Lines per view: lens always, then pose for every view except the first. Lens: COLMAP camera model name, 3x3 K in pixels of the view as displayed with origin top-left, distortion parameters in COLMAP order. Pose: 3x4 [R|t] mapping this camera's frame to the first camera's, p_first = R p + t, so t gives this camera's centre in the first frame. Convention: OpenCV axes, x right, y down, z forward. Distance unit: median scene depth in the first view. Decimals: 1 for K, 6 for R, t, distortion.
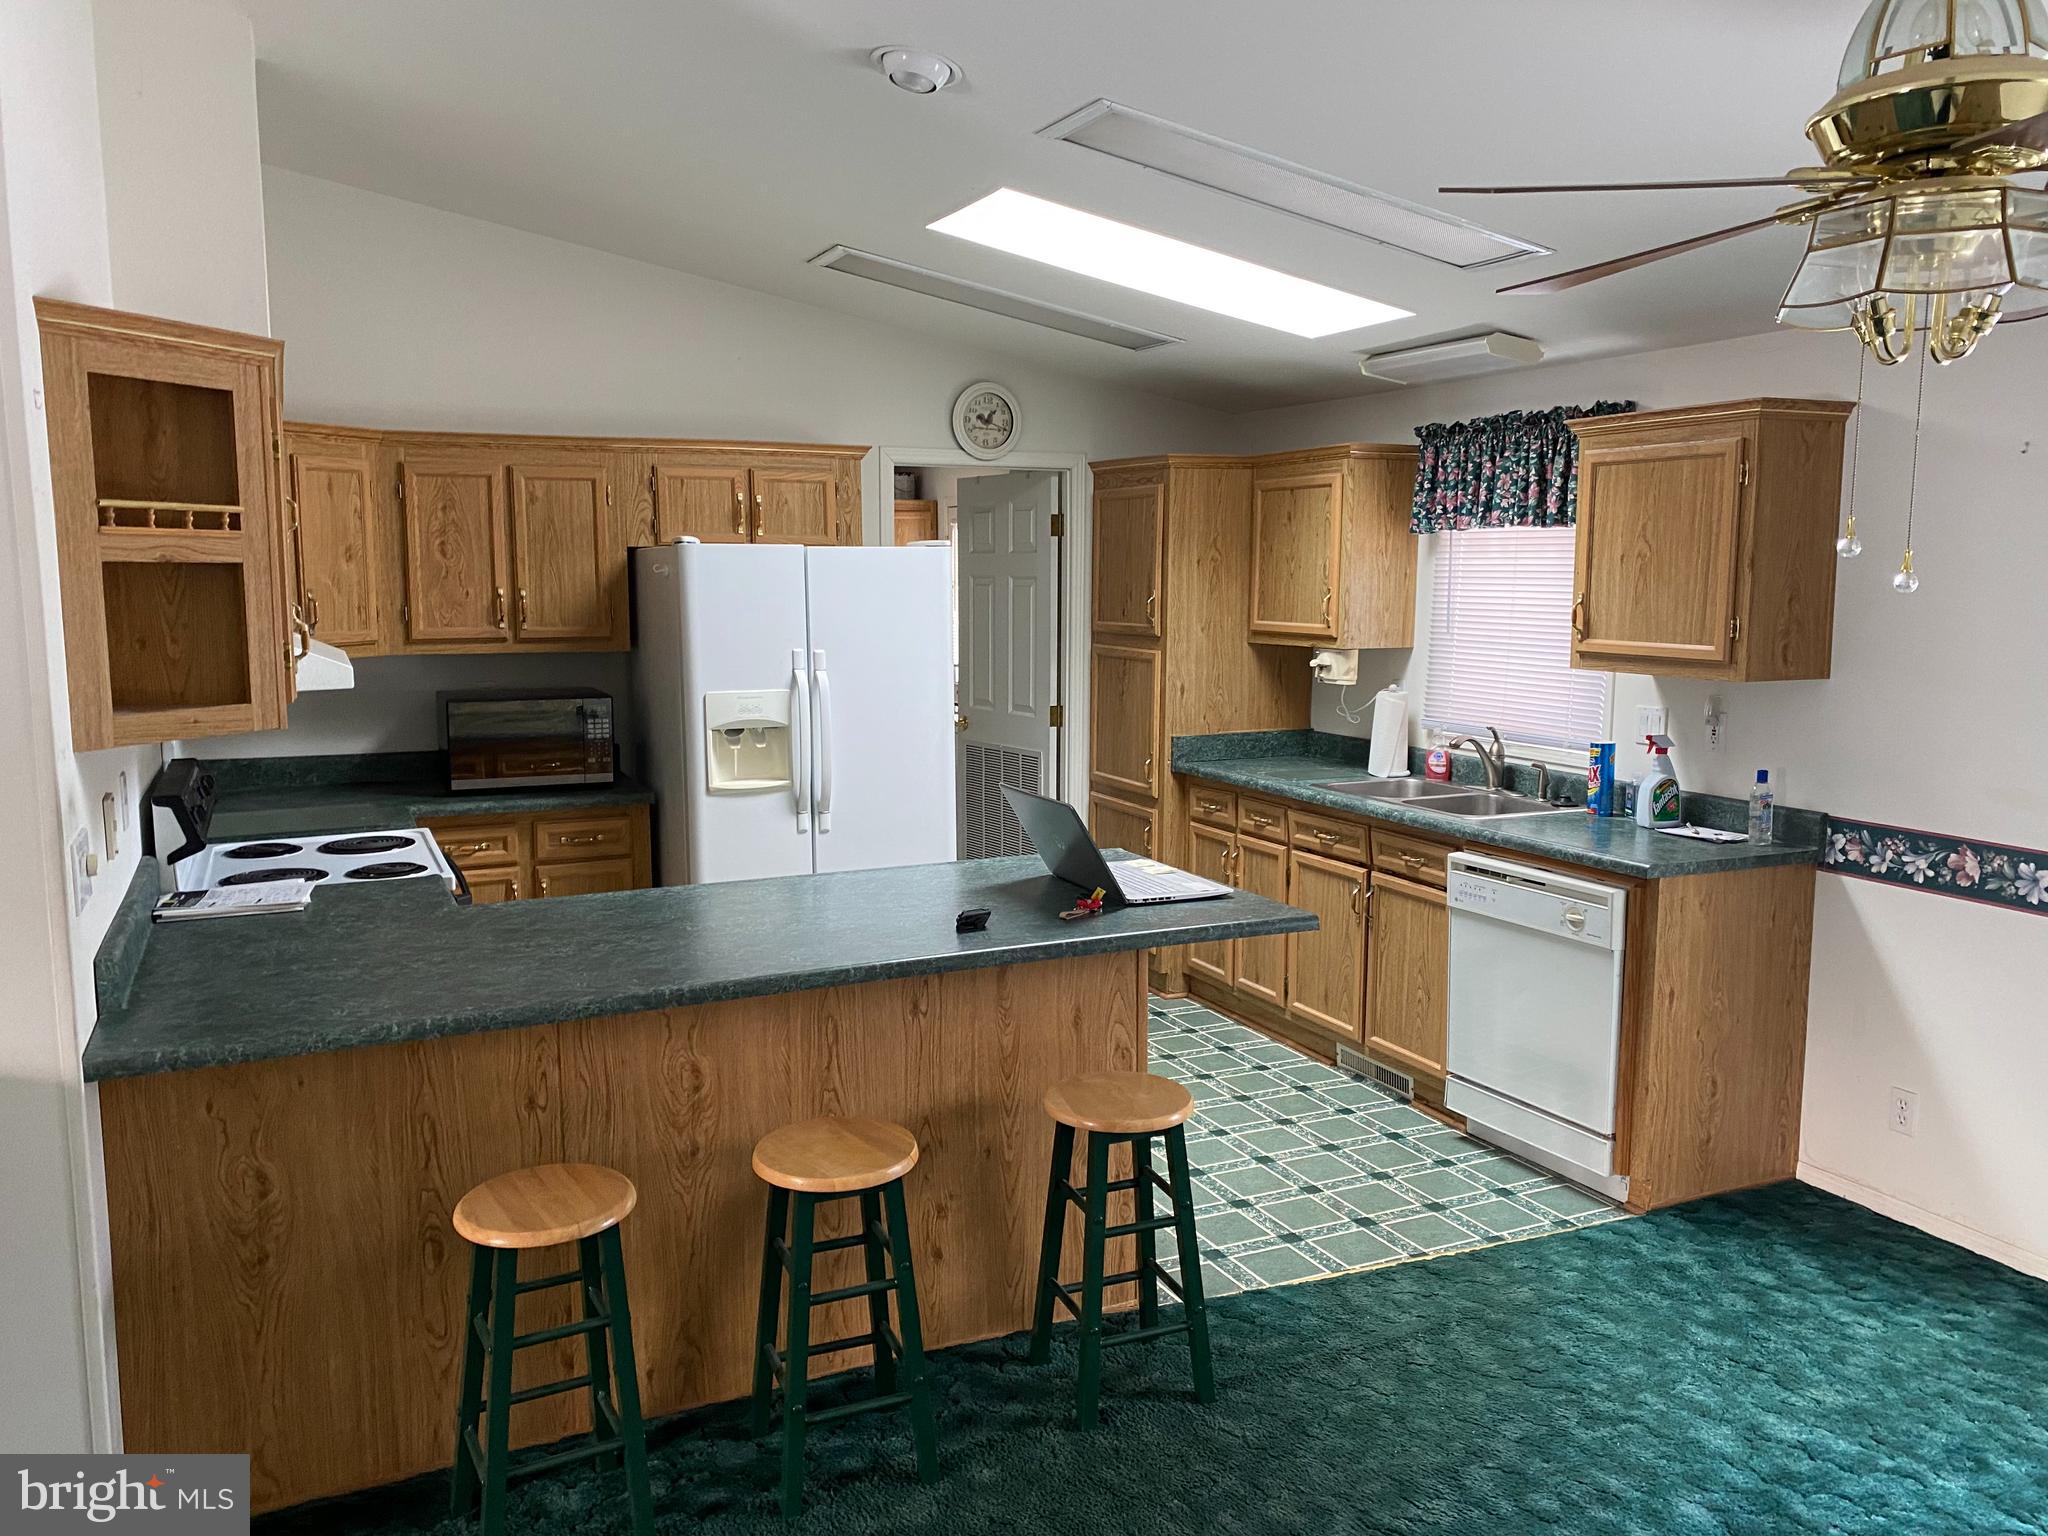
lens RADIAL K [[1578.4, 0, 1028.1], [0, 1578.4, 768.2], [0, 0, 1]] dist [0.020949, -0.012850]
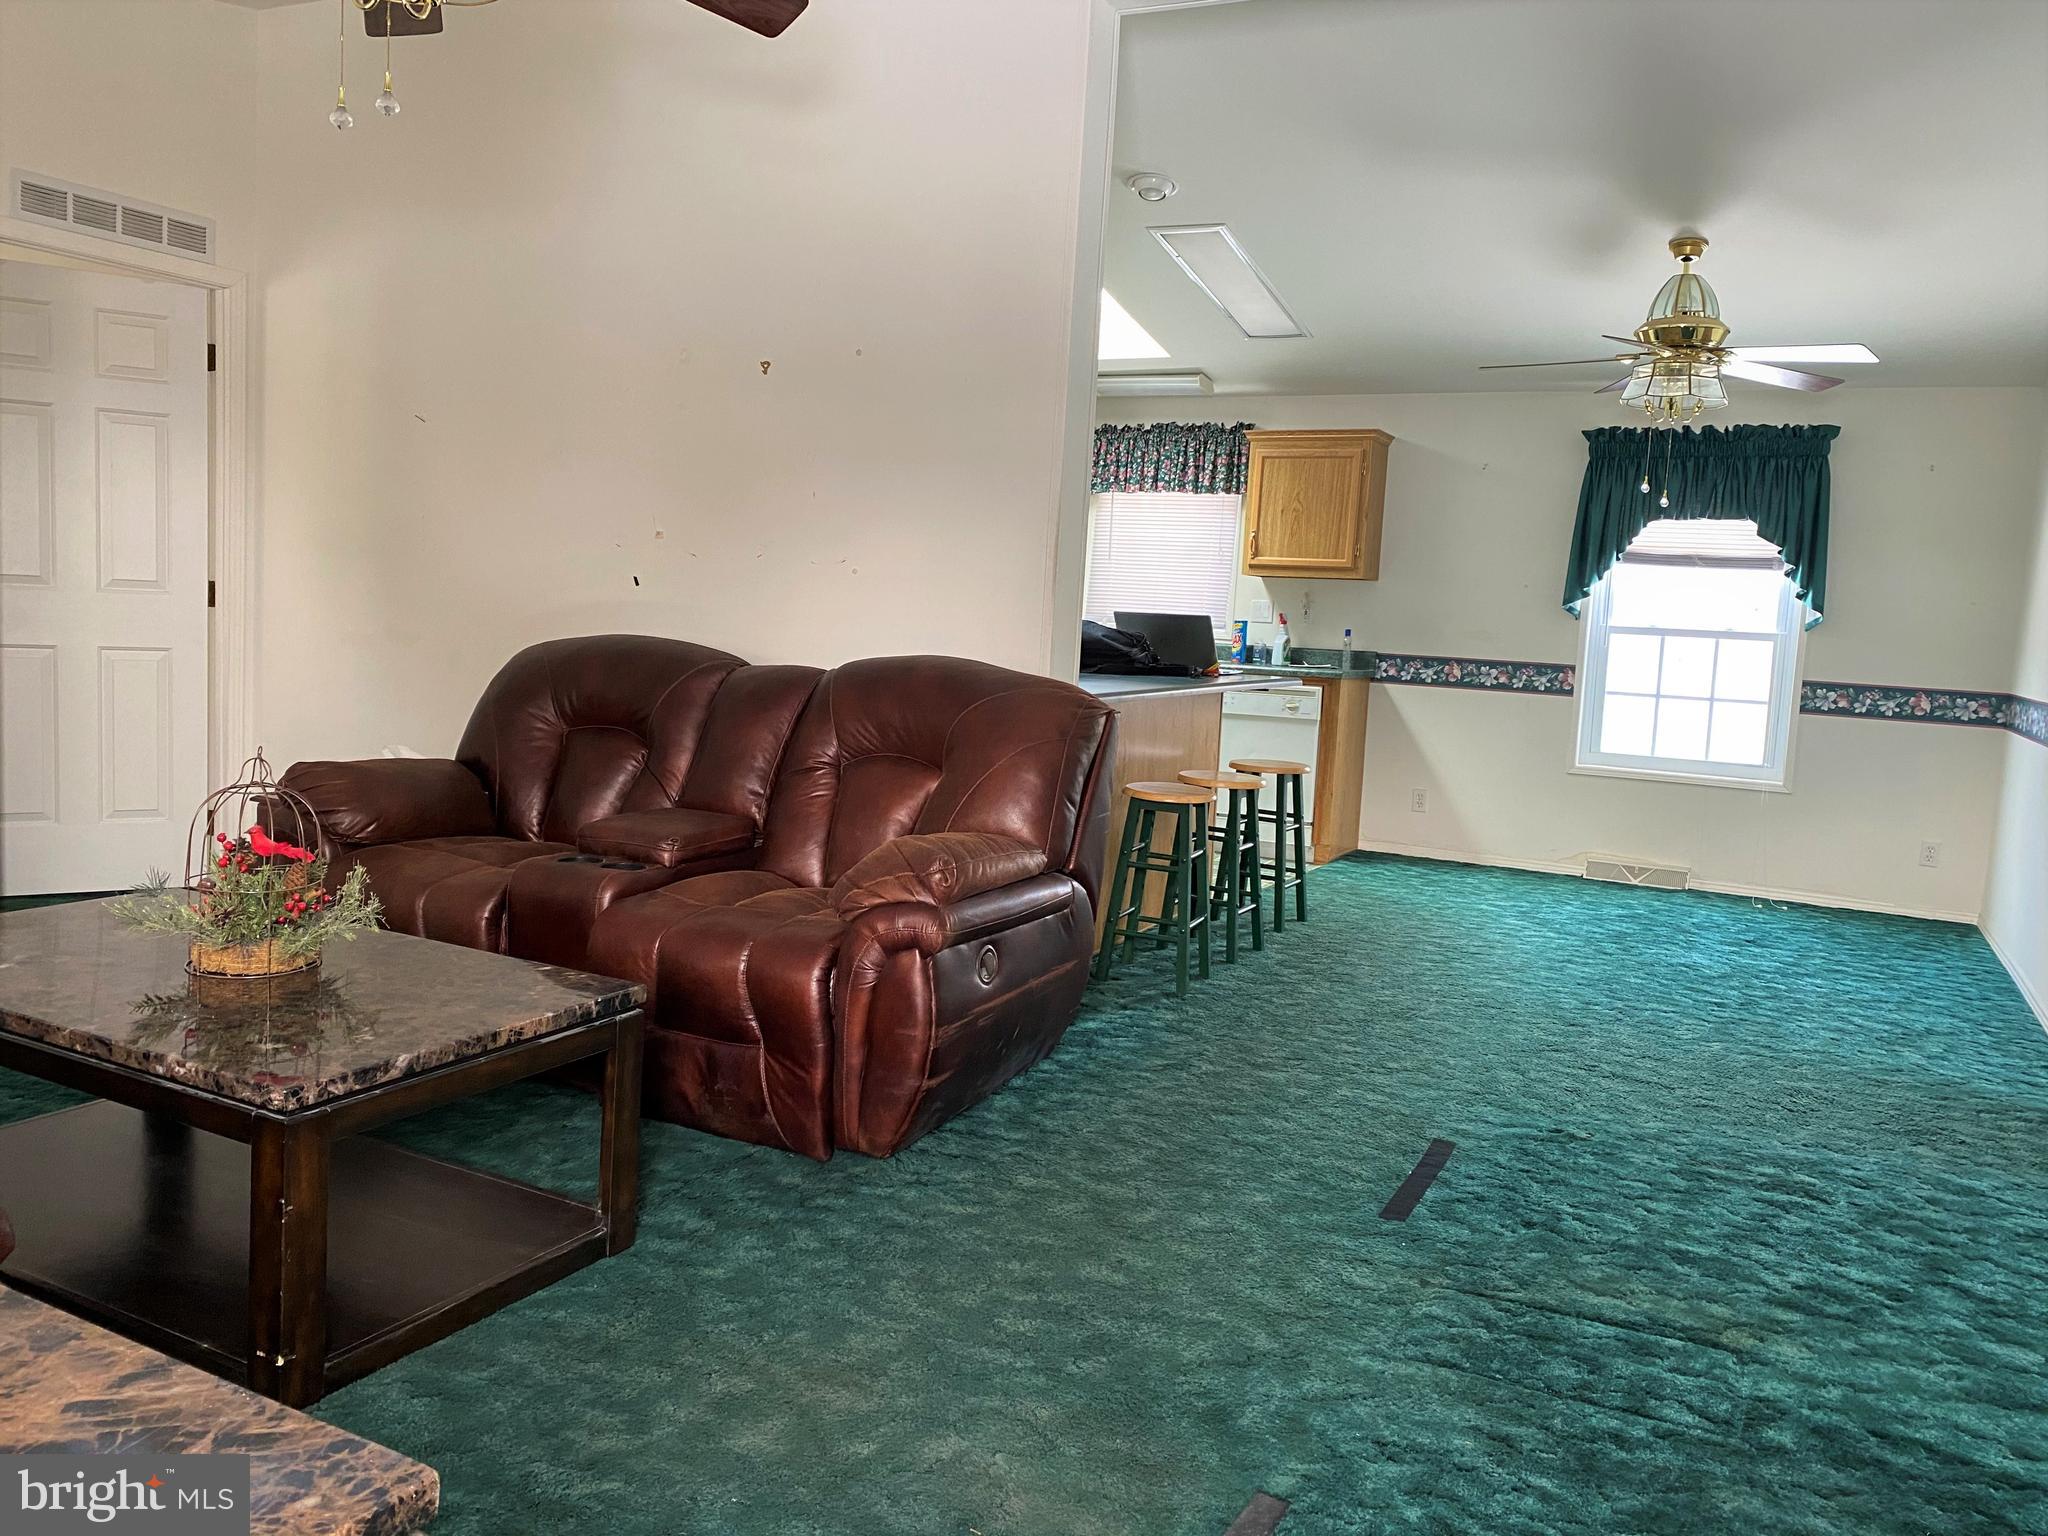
lens RADIAL K [[1578.4, 0, 1023.7], [0, 1578.4, 787.7], [0, 0, 1]] dist [0.020949, -0.012850]
pose [[0.778853, -0.029551, 0.626510, -0.953616], [0.029532, 0.999509, 0.010432, 0.148254], [-0.626511, 0.010377, 0.779343, -0.201447]]
